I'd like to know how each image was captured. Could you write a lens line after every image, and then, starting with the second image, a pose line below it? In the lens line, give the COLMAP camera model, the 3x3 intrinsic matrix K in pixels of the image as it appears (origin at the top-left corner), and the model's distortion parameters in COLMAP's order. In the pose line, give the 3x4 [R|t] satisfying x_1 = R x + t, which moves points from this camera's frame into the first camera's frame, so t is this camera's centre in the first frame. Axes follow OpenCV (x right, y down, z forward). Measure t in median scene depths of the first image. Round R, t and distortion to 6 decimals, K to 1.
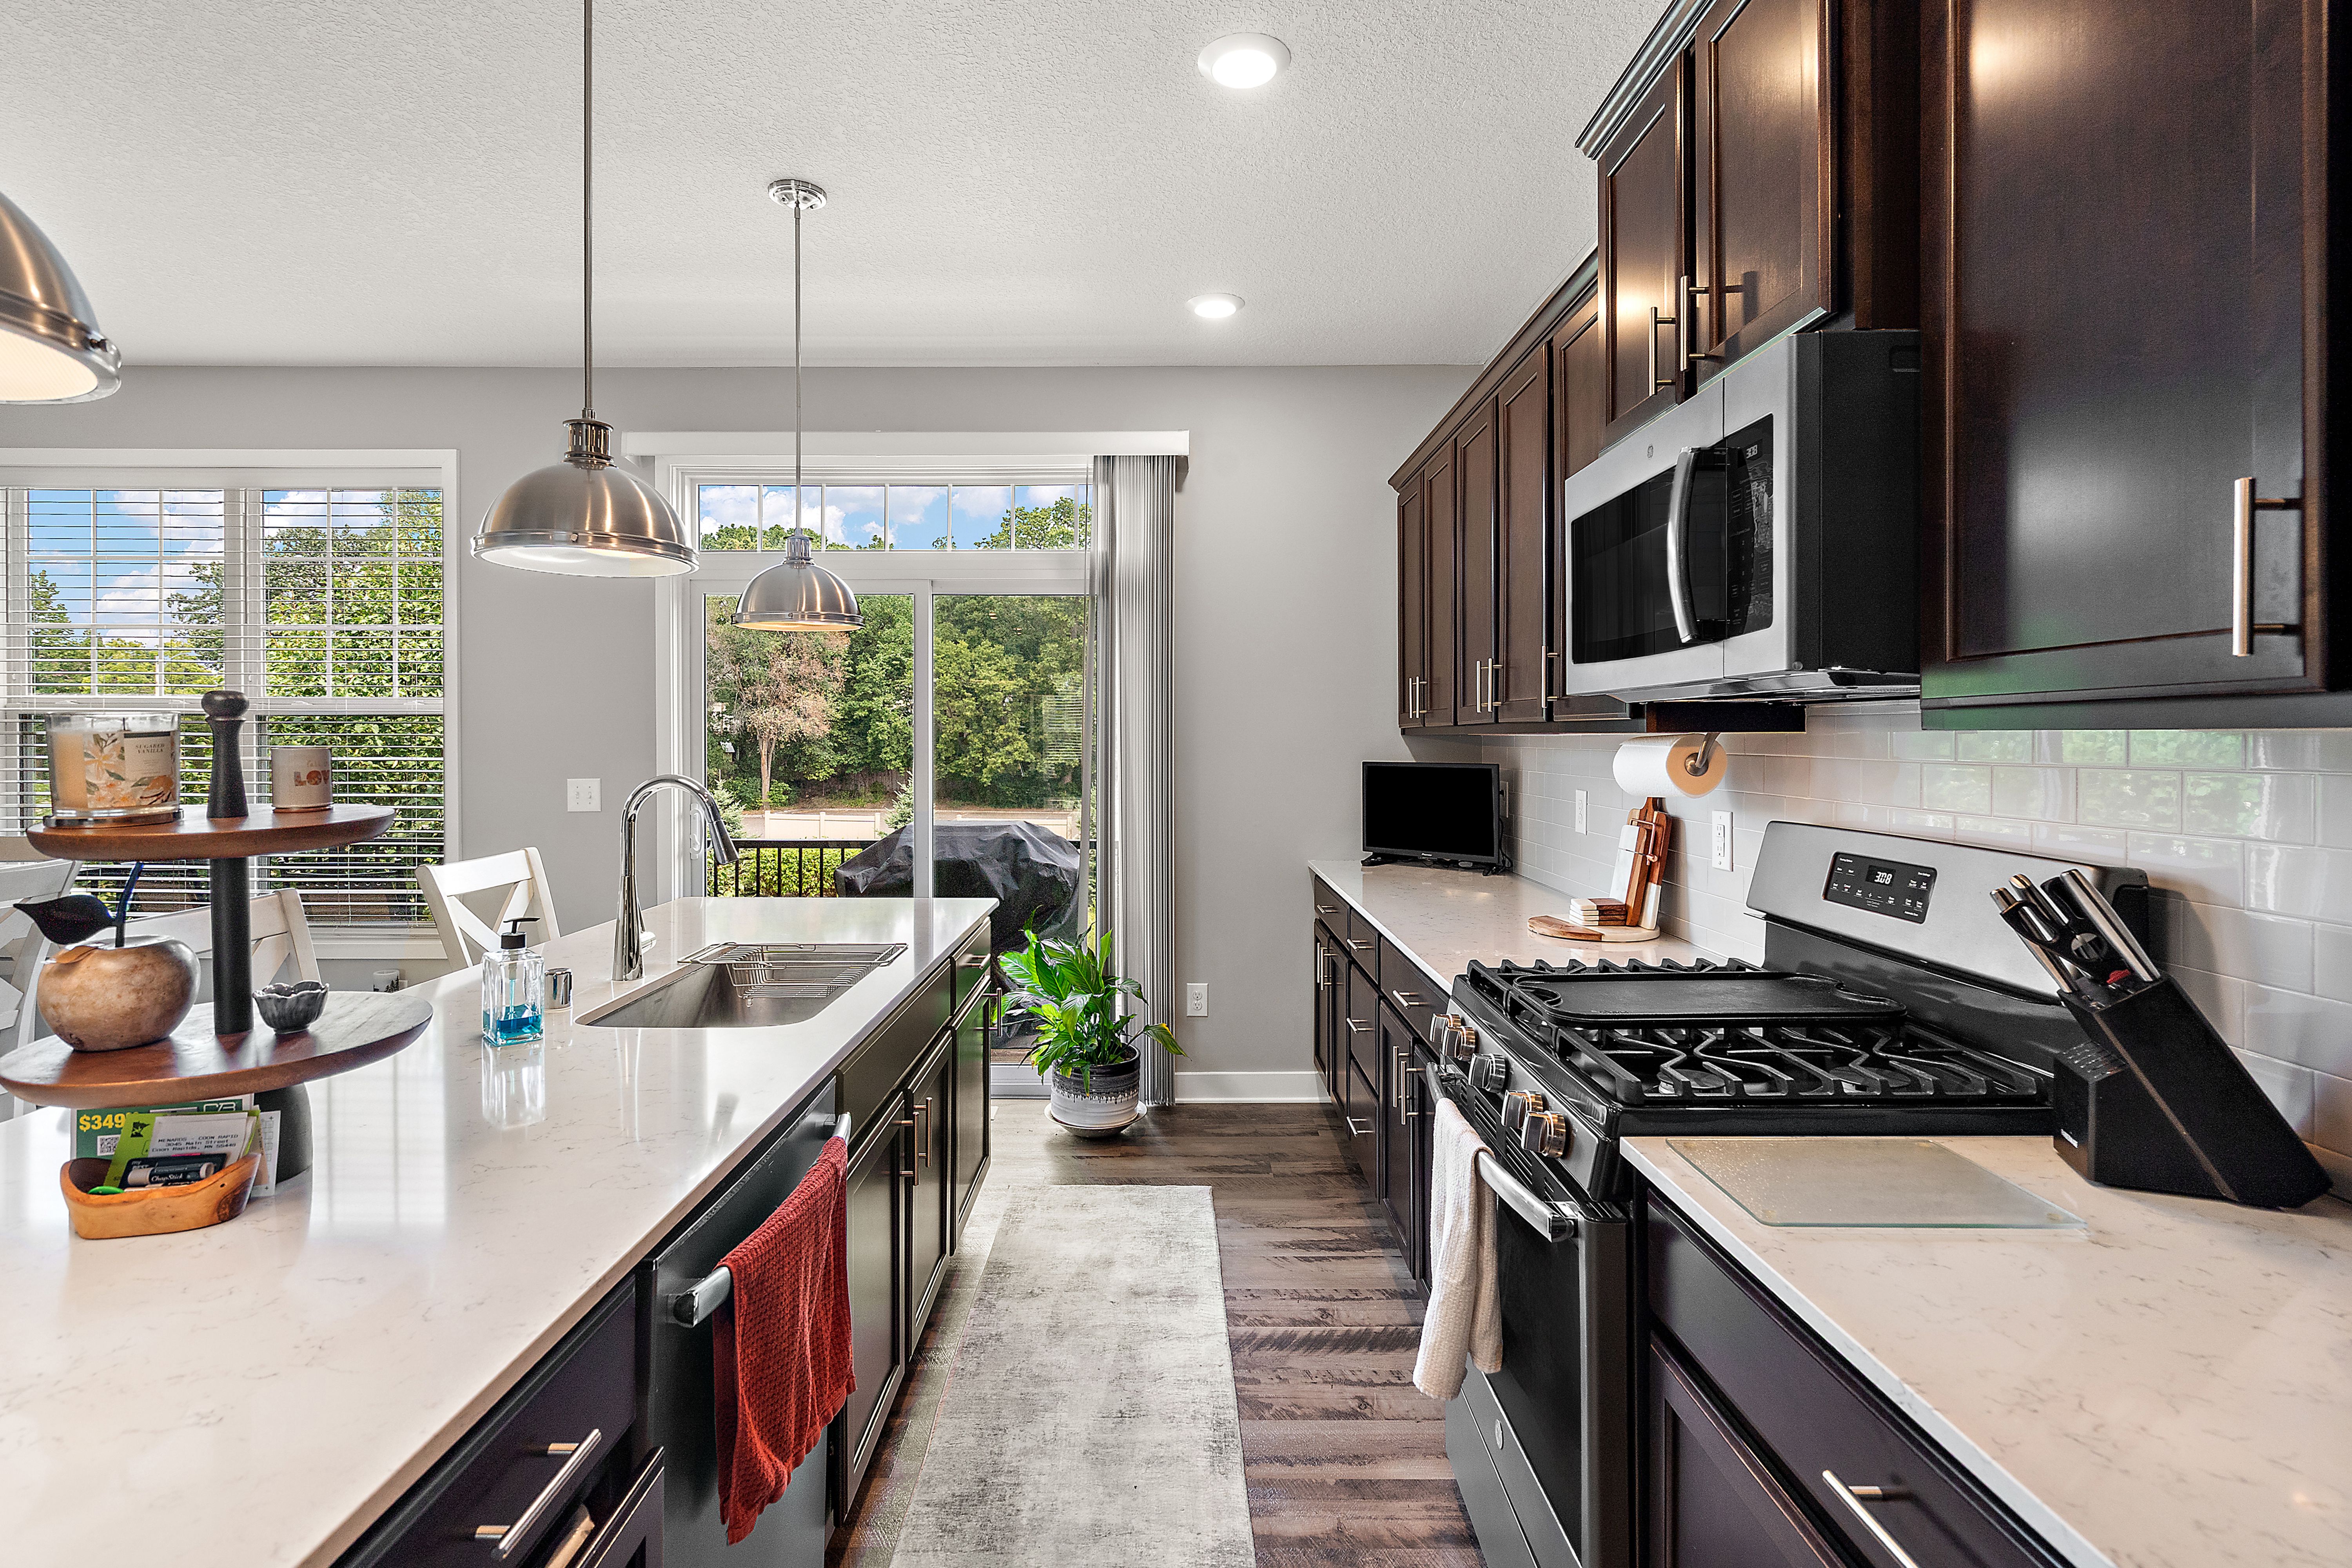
lens RADIAL K [[1089.3, 0, 1169.0], [0, 1089.3, 744.6], [0, 0, 1]] dist [-0.002262, 0.002234]
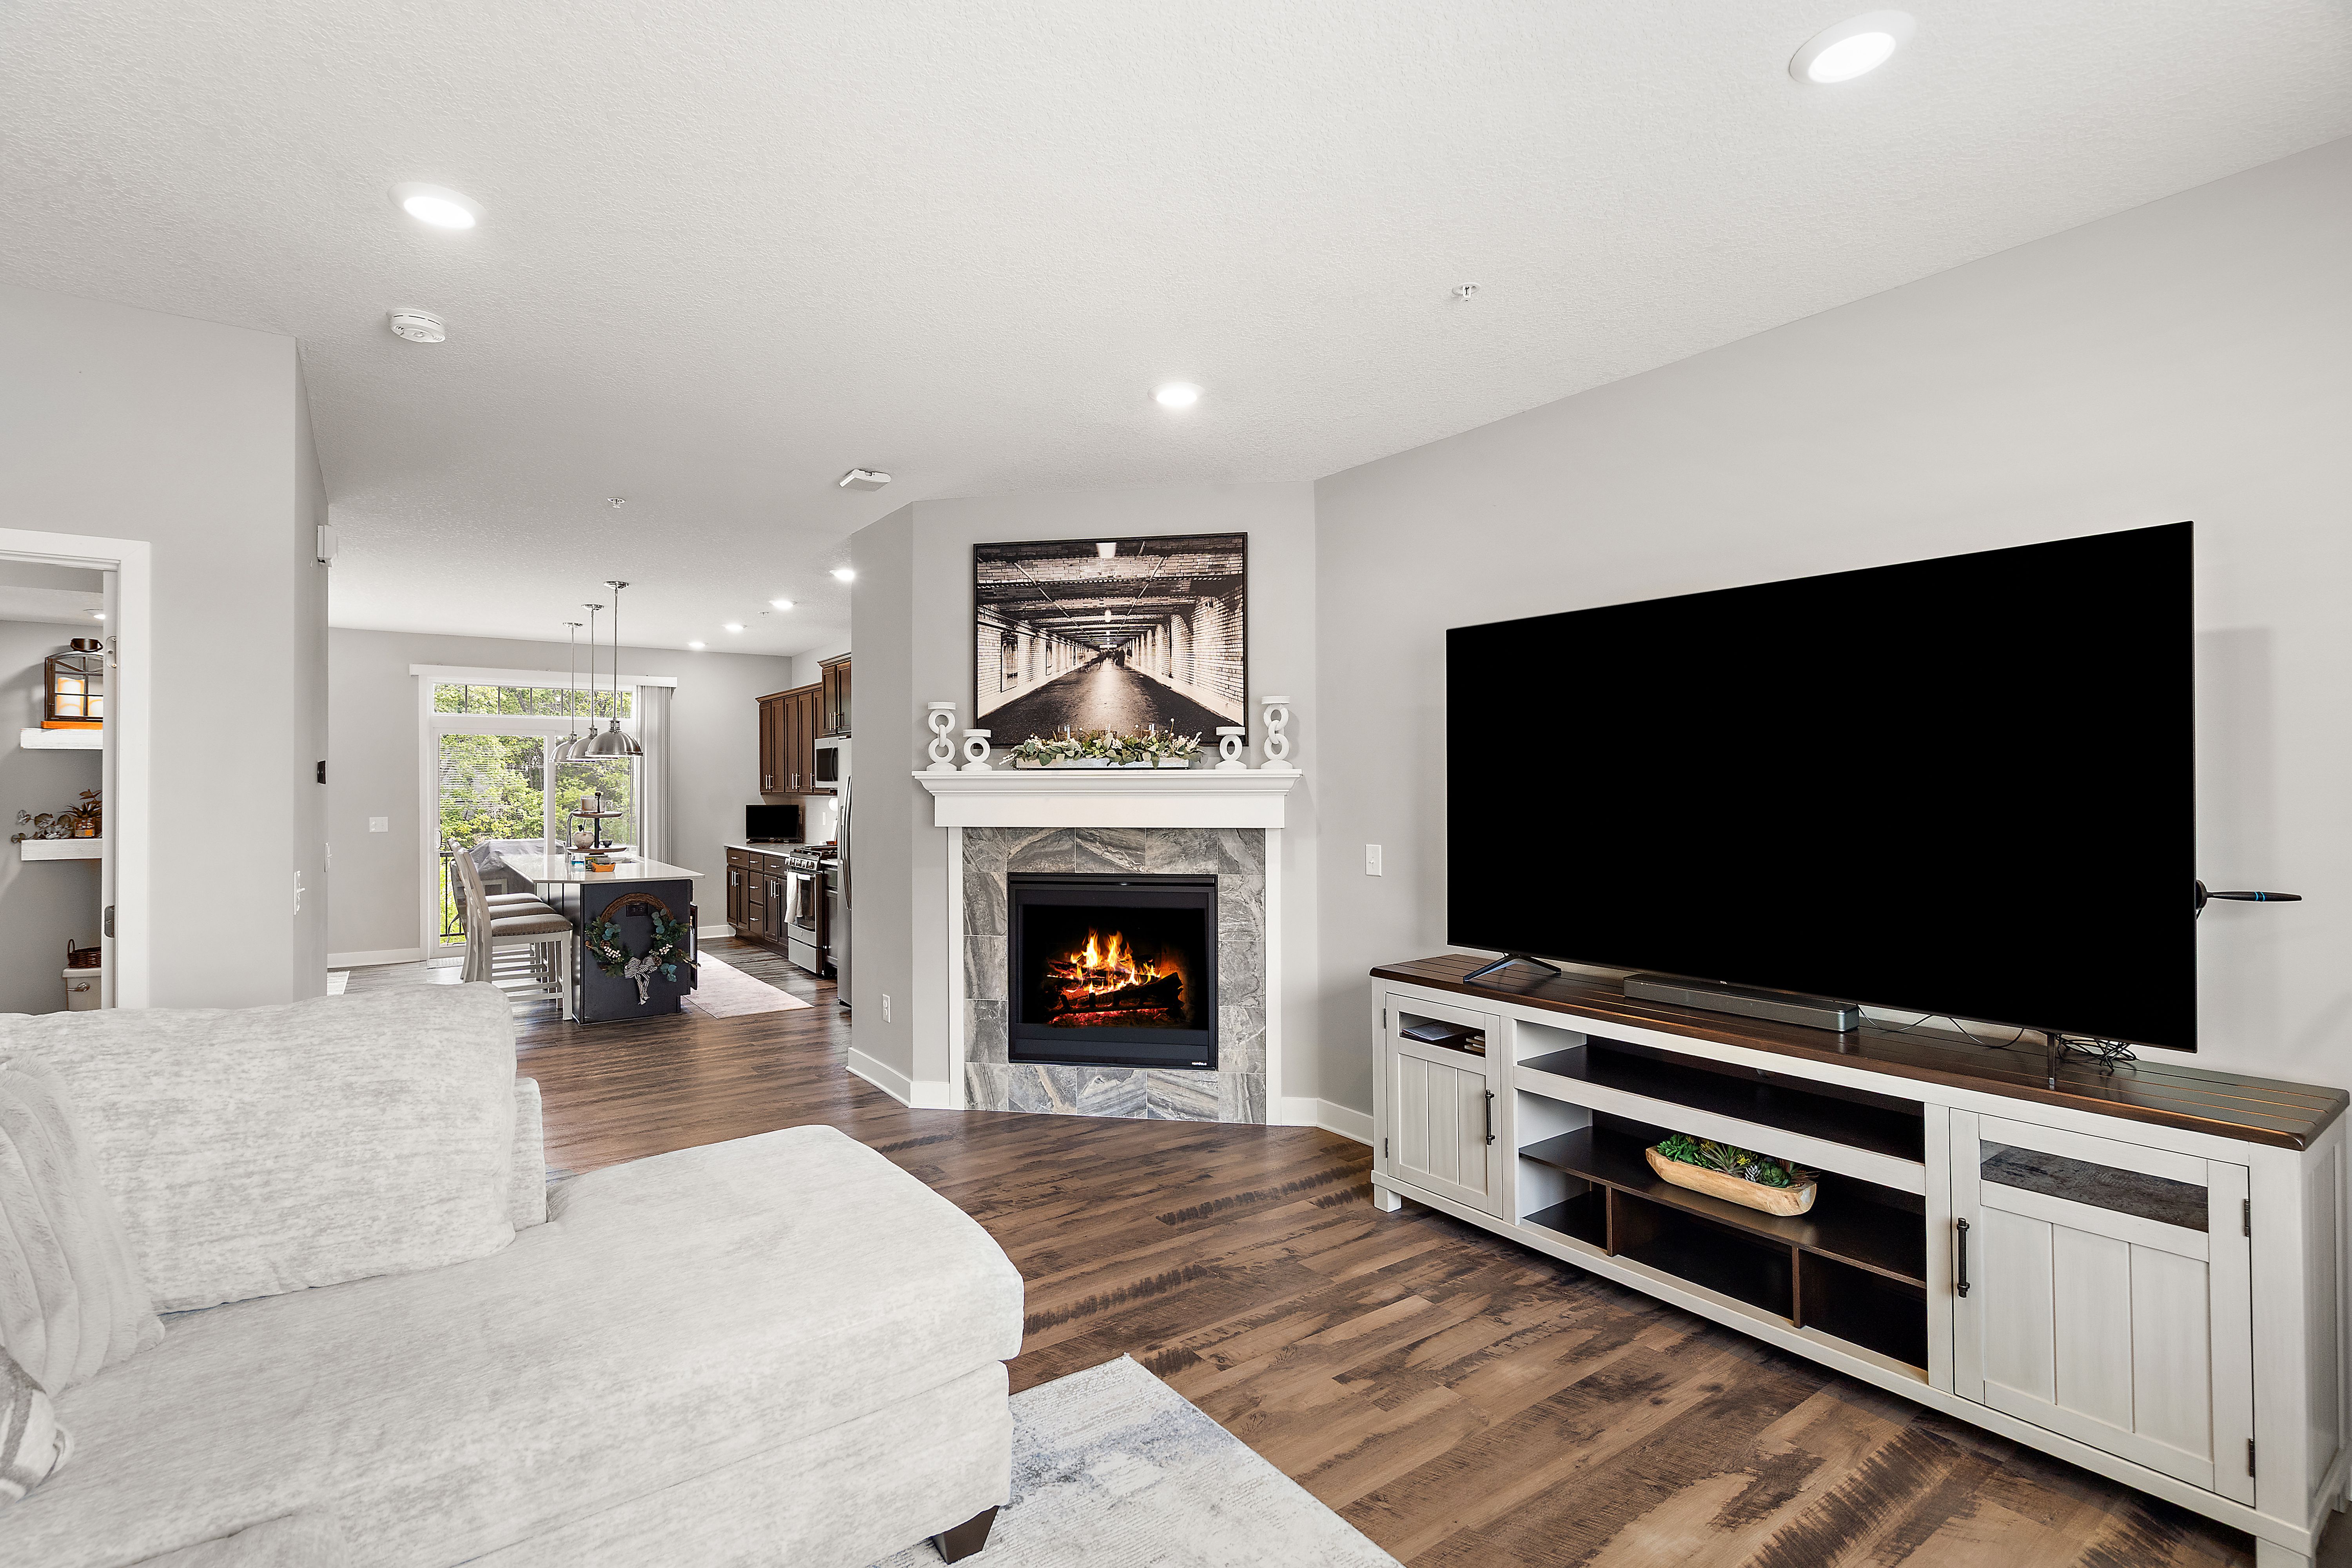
lens RADIAL K [[1089.3, 0, 1159.9], [0, 1089.3, 782.8], [0, 0, 1]] dist [-0.002262, 0.002234]
pose [[0.812711, 0.000987, 0.582667, -0.780617], [0.005488, 0.999941, -0.009348, -0.011238], [-0.582642, 0.010795, 0.812657, -2.478846]]
